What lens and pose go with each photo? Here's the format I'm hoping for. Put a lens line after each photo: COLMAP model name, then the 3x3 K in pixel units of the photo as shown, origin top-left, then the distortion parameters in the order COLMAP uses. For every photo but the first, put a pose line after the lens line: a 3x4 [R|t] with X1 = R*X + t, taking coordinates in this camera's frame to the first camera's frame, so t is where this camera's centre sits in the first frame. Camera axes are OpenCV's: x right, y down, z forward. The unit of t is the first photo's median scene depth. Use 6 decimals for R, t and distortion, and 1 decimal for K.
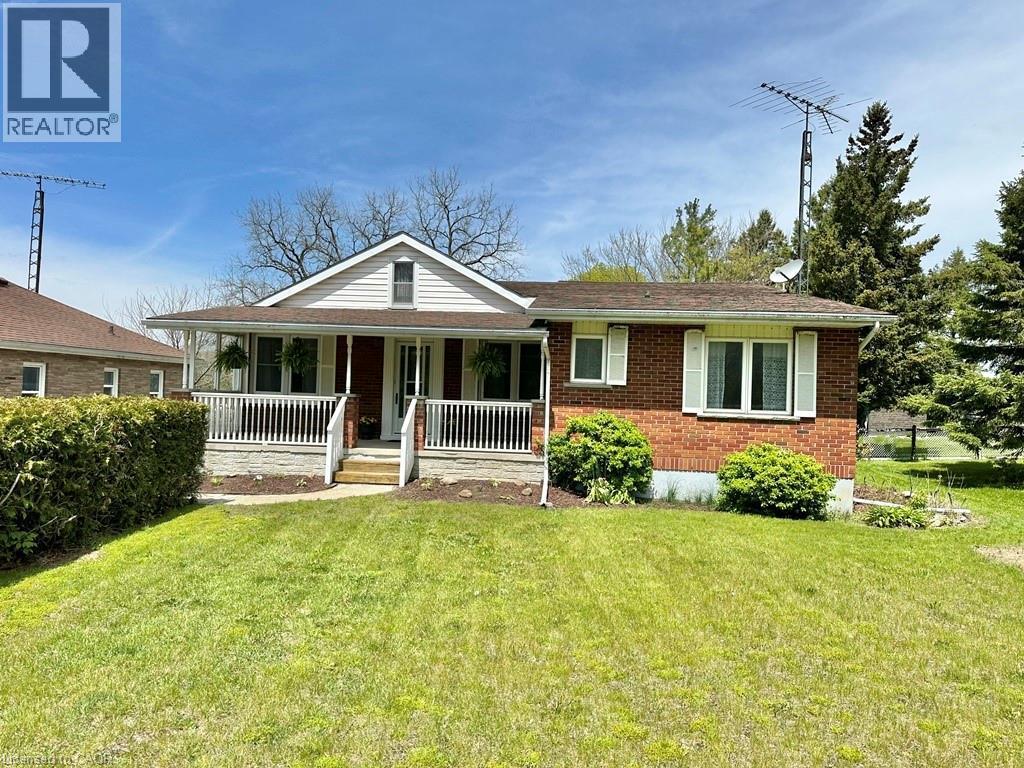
lens RADIAL K [[720.9, 0, 525.2], [0, 720.9, 384.5], [0, 0, 1]] dist [0.110528, -0.190534]
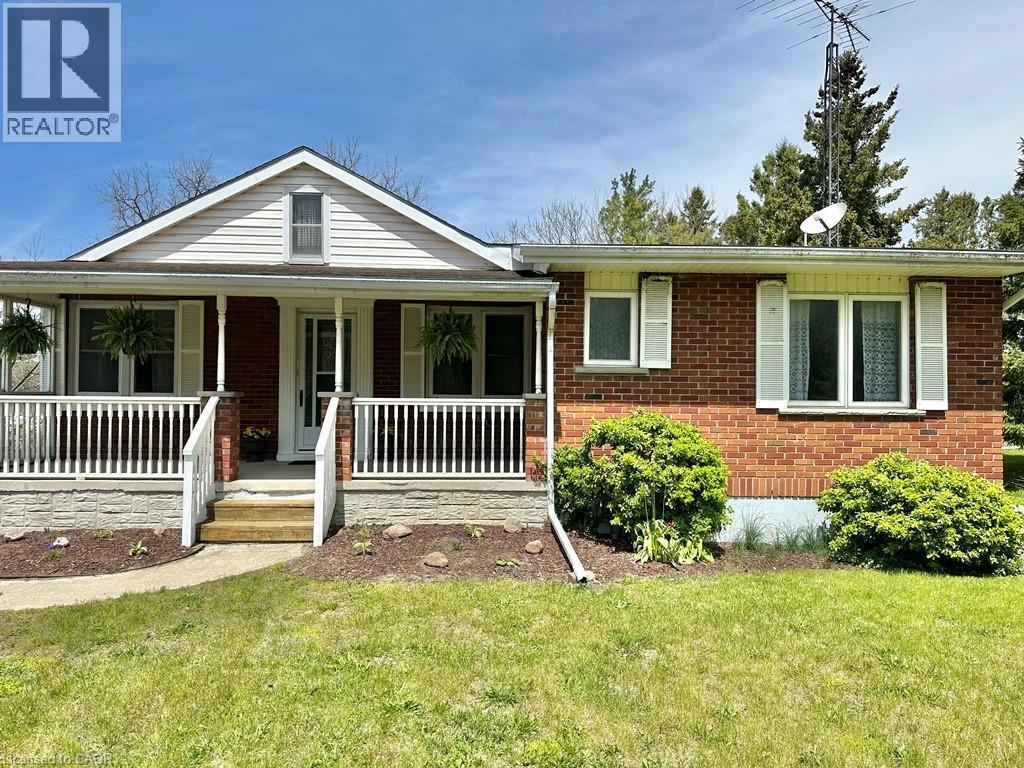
lens RADIAL K [[720.9, 0, 525.2], [0, 720.9, 384.5], [0, 0, 1]] dist [0.110528, -0.190534]
pose [[0.990437, -0.022033, 0.136195, -0.075550], [0.021306, 0.999750, 0.006795, 0.008057], [-0.136311, -0.003829, 0.990659, 0.361099]]
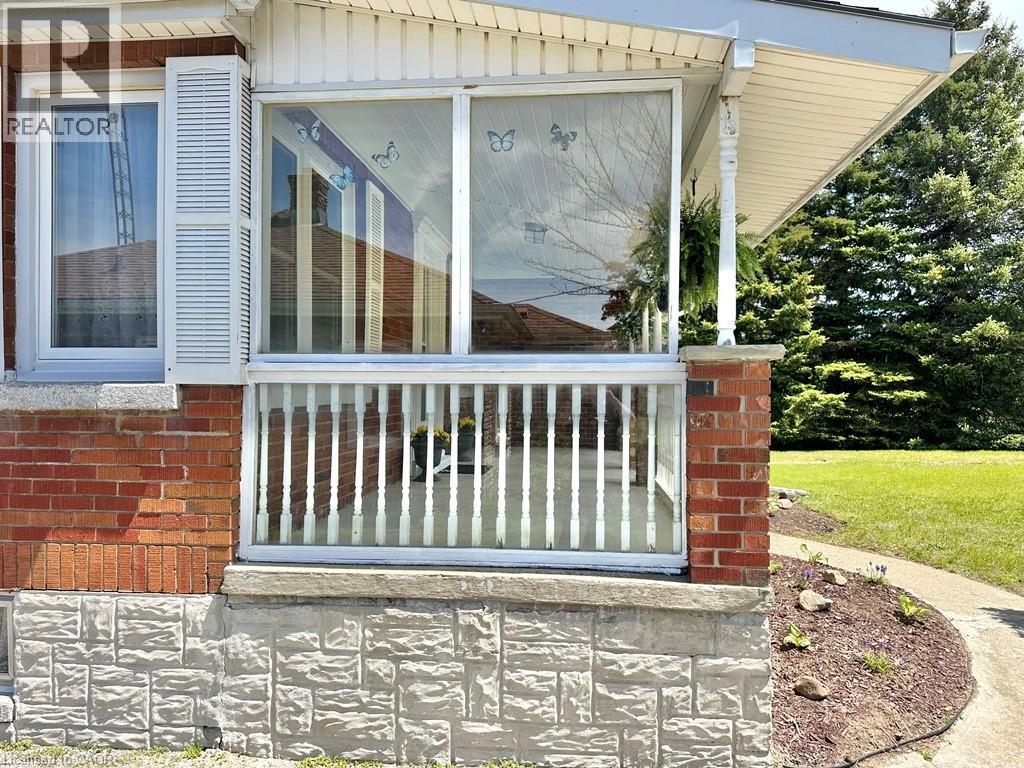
lens RADIAL K [[735.2, 0, 512.0], [0, 735.2, 384.0], [0, 0, 1]] dist [0.016089, -0.020534]
pose [[0.005362, -0.027780, 0.999600, -0.725520], [-0.016974, 0.999468, 0.027867, 0.012744], [-0.999842, -0.017117, 0.004887, 1.102323]]
